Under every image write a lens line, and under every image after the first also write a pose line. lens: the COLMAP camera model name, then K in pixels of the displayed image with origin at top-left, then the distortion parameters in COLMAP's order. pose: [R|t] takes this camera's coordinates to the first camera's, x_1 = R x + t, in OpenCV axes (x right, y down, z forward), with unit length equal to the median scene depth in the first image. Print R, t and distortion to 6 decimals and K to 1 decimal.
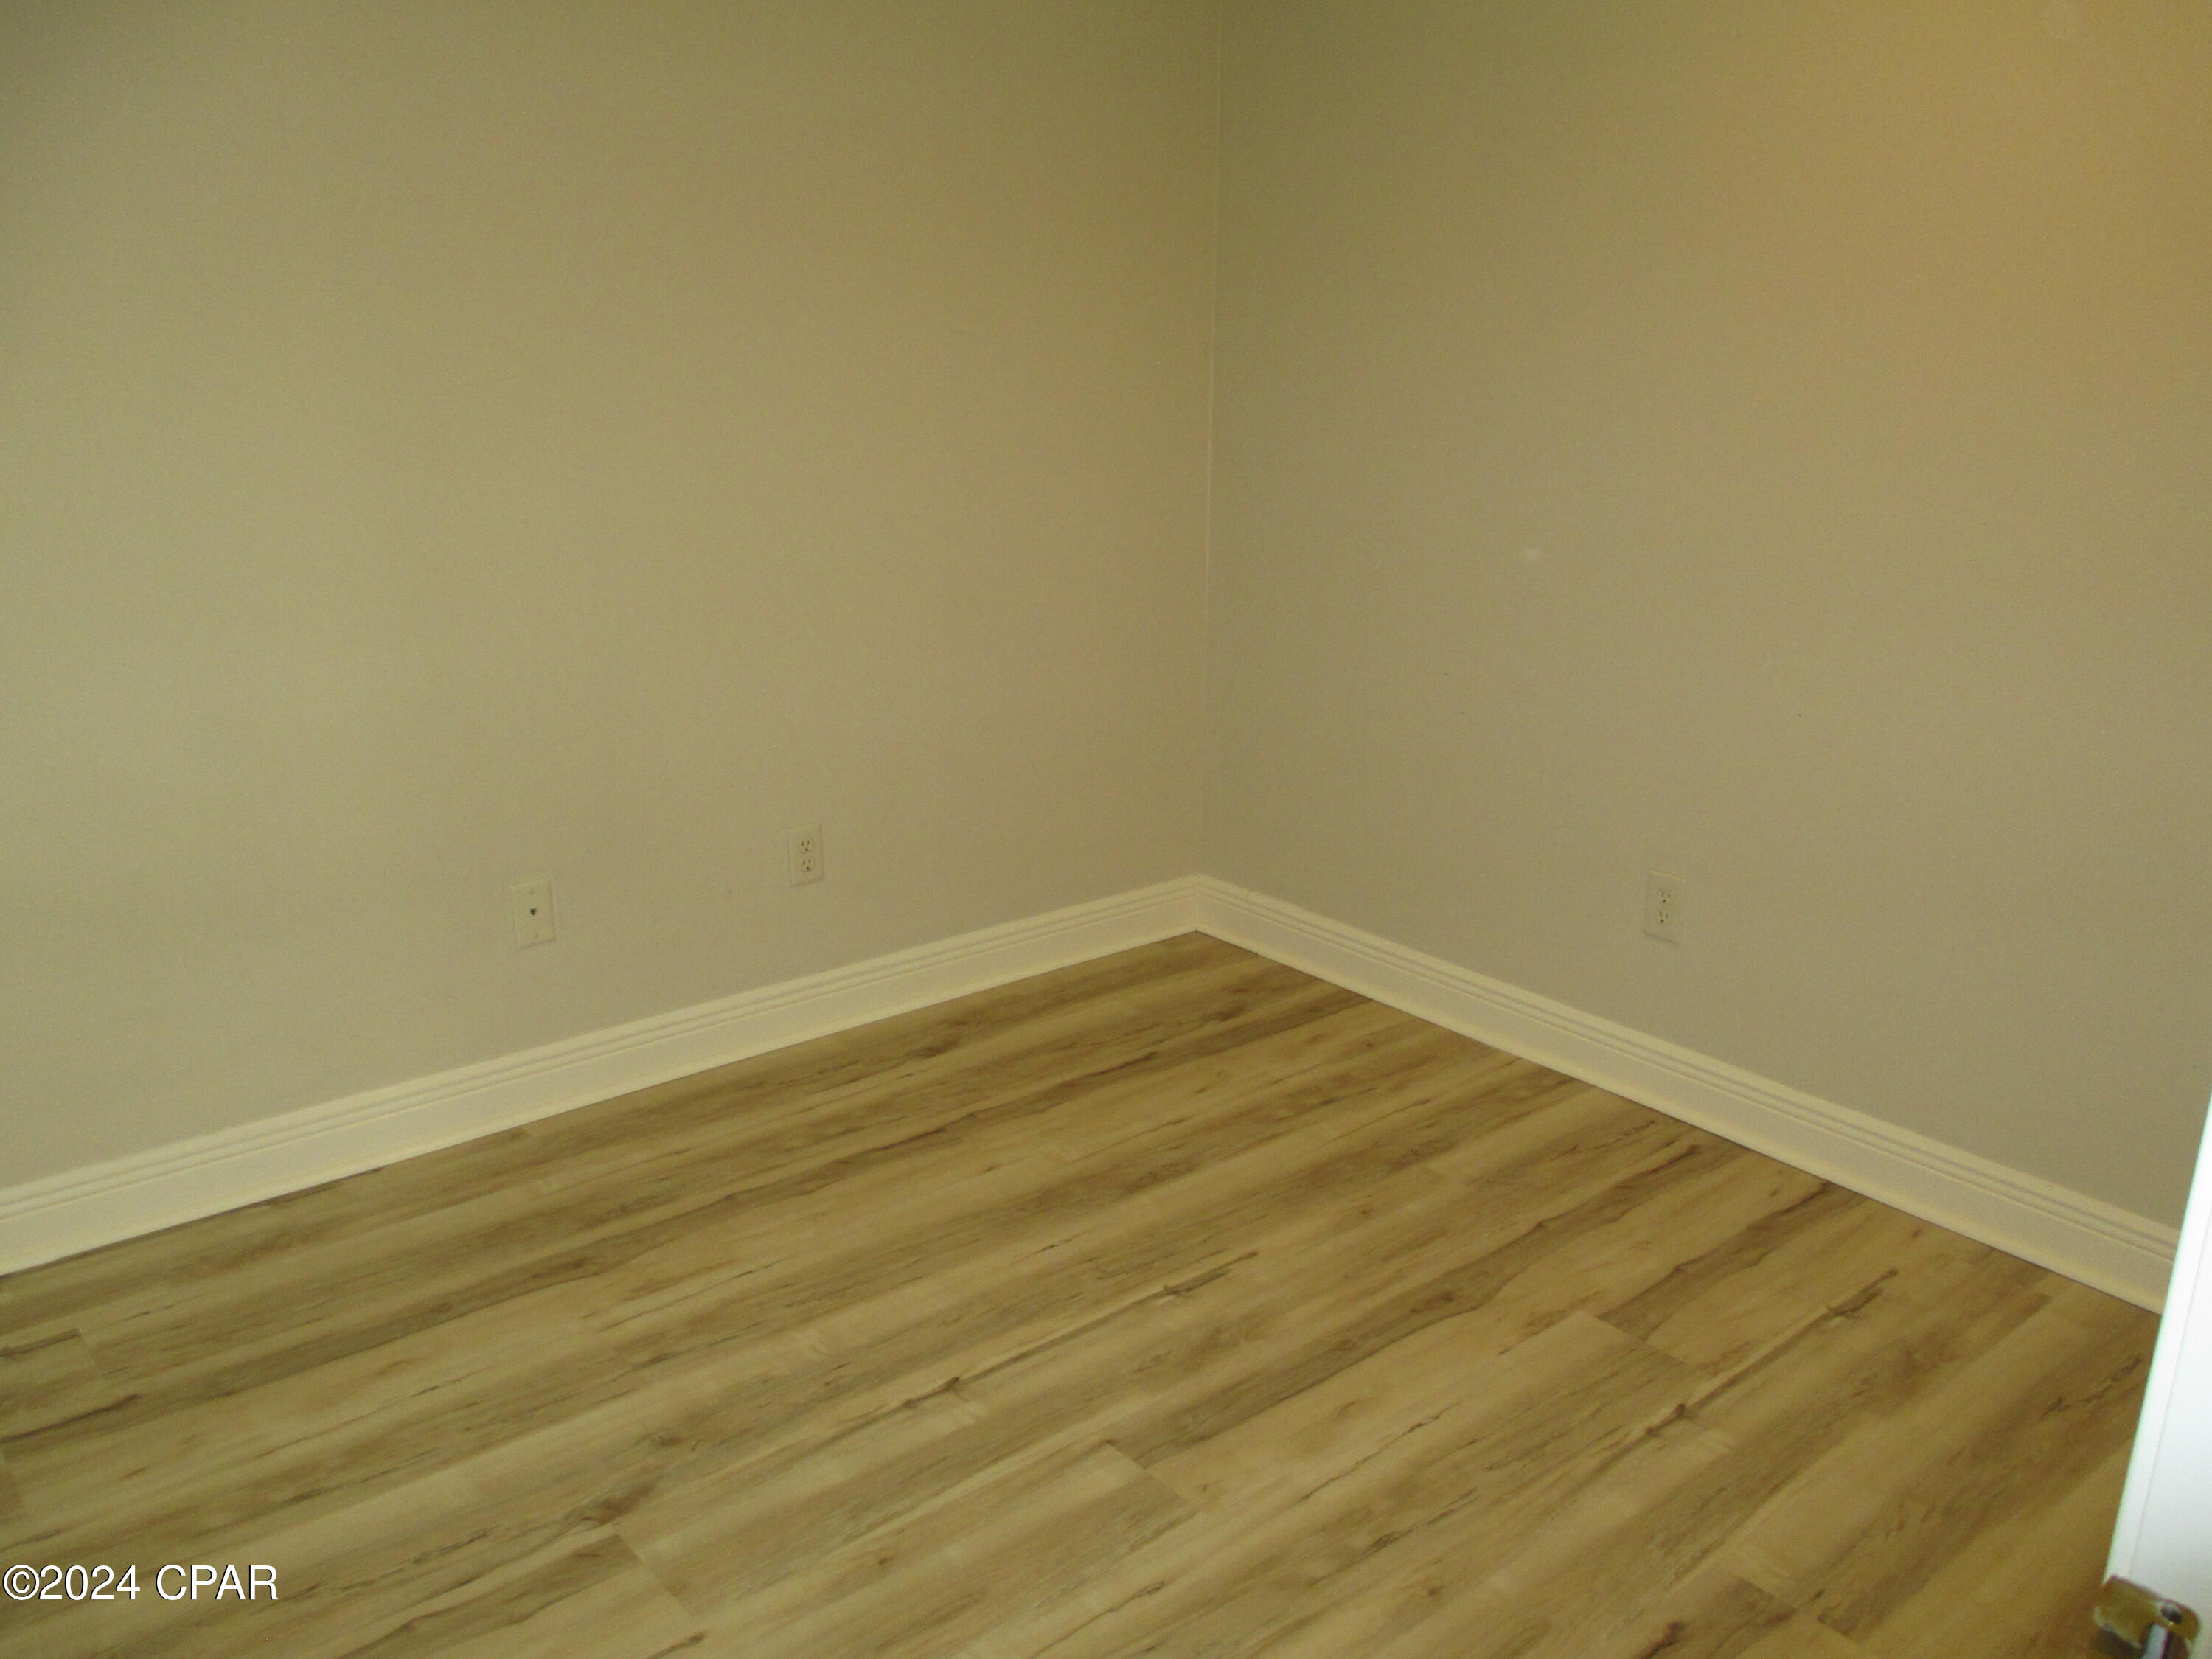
lens RADIAL K [[1835.3, 0, 1103.3], [0, 1835.3, 830.7], [0, 0, 1]] dist [-0.066584, 0.030370]
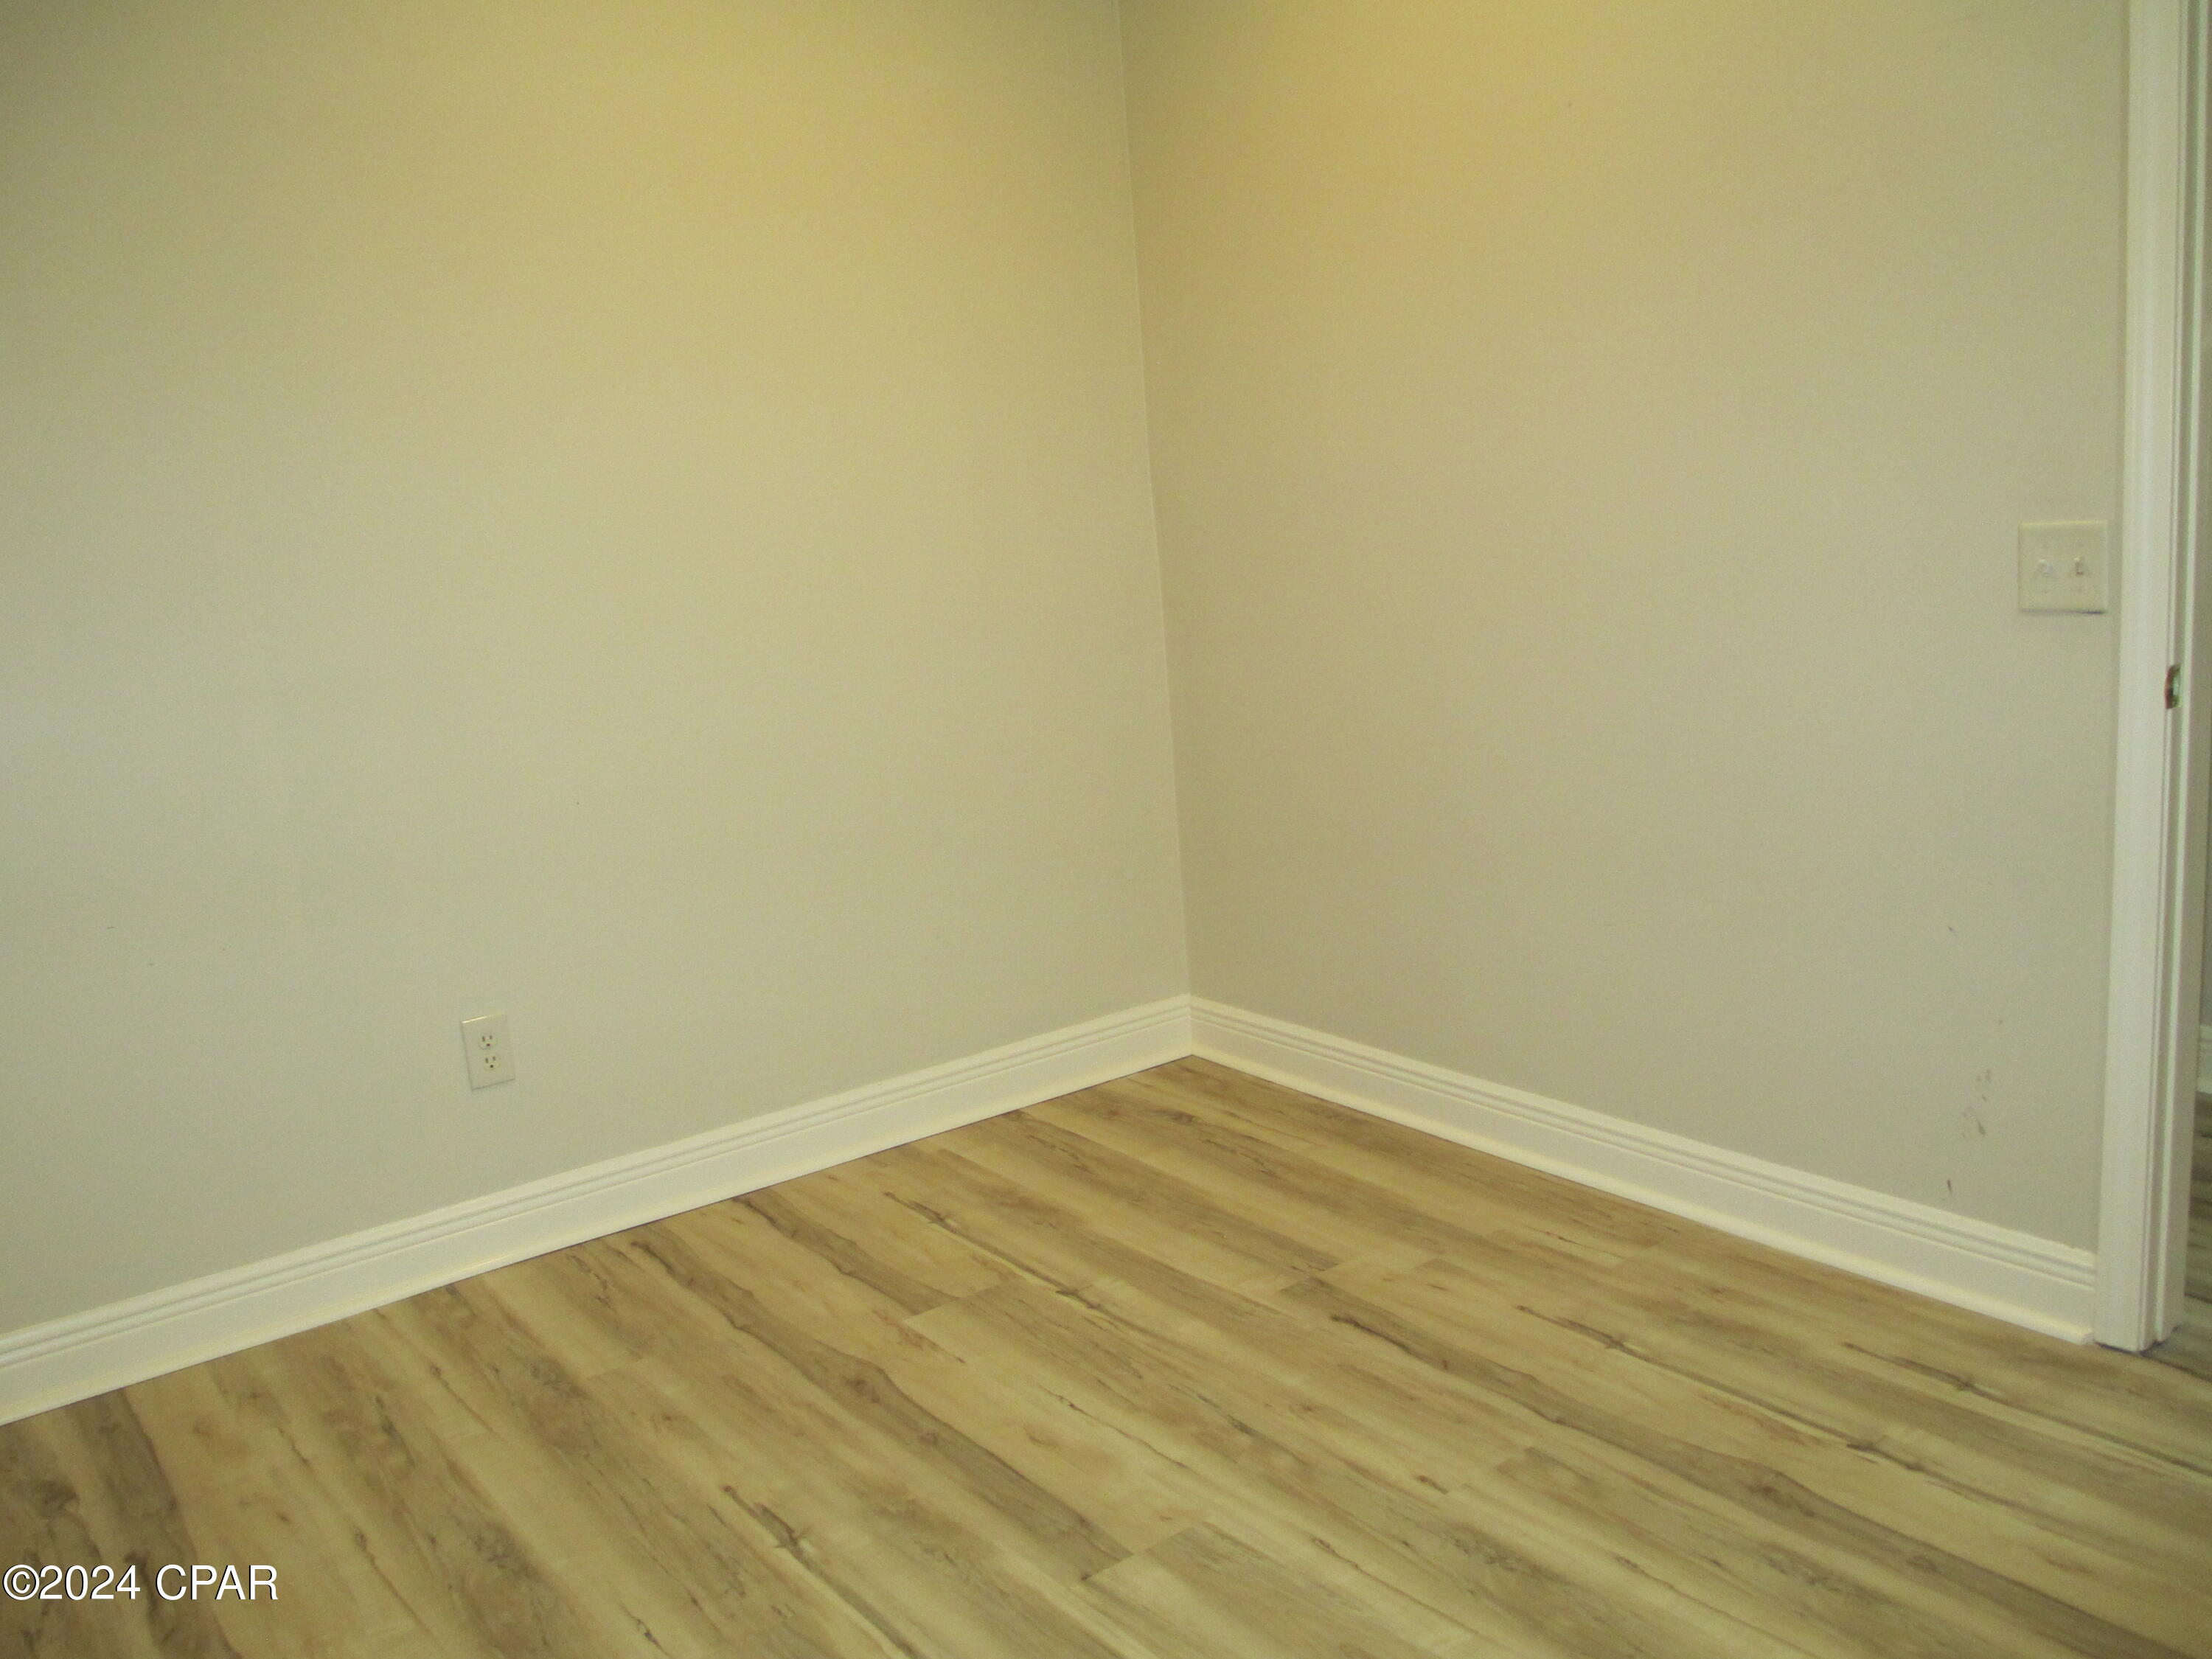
lens RADIAL K [[1835.3, 0, 1095.8], [0, 1835.3, 823.1], [0, 0, 1]] dist [-0.066584, 0.030370]
pose [[0.062333, -0.210632, 0.975576, -0.711581], [0.365884, 0.914247, 0.174014, -0.144716], [-0.928571, 0.346101, 0.134055, 0.664773]]
